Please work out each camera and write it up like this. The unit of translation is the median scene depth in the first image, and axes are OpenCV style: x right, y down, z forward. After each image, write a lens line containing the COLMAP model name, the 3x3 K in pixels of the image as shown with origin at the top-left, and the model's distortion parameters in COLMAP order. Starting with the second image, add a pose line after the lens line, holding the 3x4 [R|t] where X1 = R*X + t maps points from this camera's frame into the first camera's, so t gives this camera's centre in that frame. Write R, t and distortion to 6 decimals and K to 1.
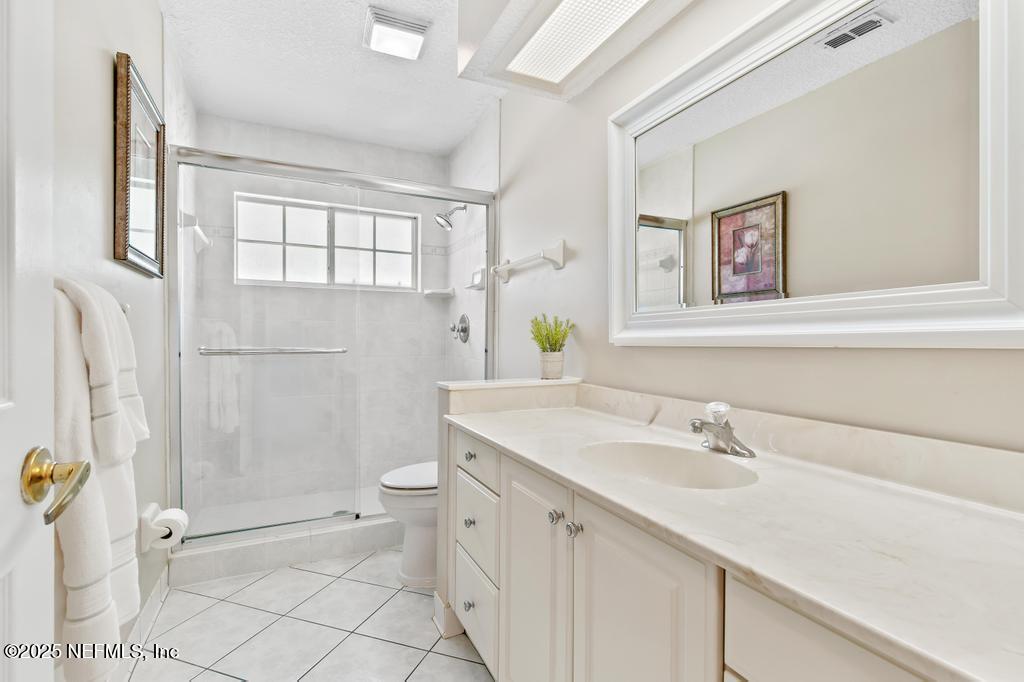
lens RADIAL K [[471.2, 0, 511.2], [0, 471.2, 344.7], [0, 0, 1]] dist [0.007932, -0.001602]
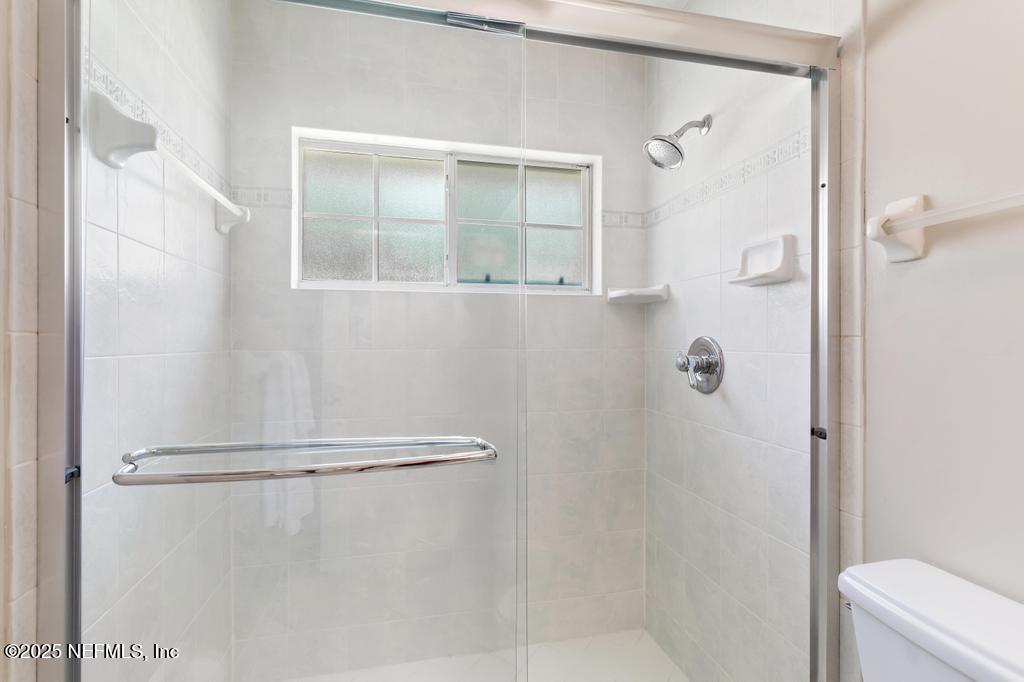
lens RADIAL K [[471.2, 0, 510.6], [0, 471.2, 340.3], [0, 0, 1]] dist [0.007932, -0.001602]
pose [[0.974497, -0.004635, -0.224353, -0.186757], [0.002109, 0.999932, -0.011494, -0.055106], [0.224391, 0.010728, 0.974440, 0.465433]]
